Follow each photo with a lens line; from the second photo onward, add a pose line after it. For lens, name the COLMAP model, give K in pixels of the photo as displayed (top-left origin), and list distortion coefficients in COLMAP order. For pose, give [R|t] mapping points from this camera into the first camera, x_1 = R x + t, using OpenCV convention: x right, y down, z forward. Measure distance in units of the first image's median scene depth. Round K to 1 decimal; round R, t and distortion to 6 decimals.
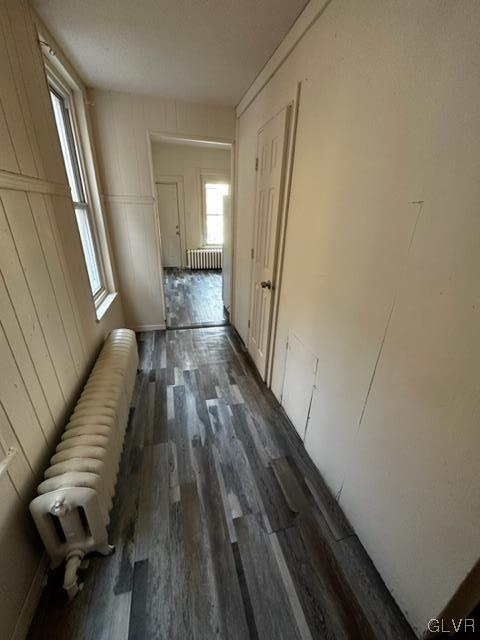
lens RADIAL K [[255.4, 0, 240.0], [0, 255.4, 320.0], [0, 0, 1]] dist [0.000811, 0.000124]
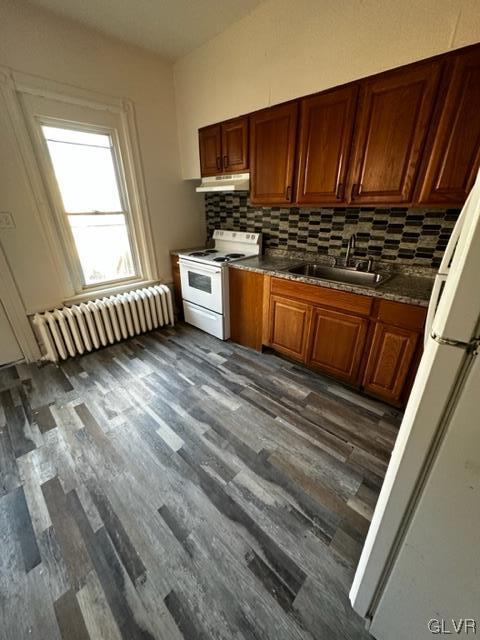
lens RADIAL K [[255.4, 0, 240.0], [0, 255.4, 320.0], [0, 0, 1]] dist [0.000811, 0.000124]
pose [[0.853795, -0.243784, 0.460003, -0.128652], [0.231008, 0.969241, 0.084895, -0.241746], [-0.466550, 0.033782, 0.883850, 0.570968]]
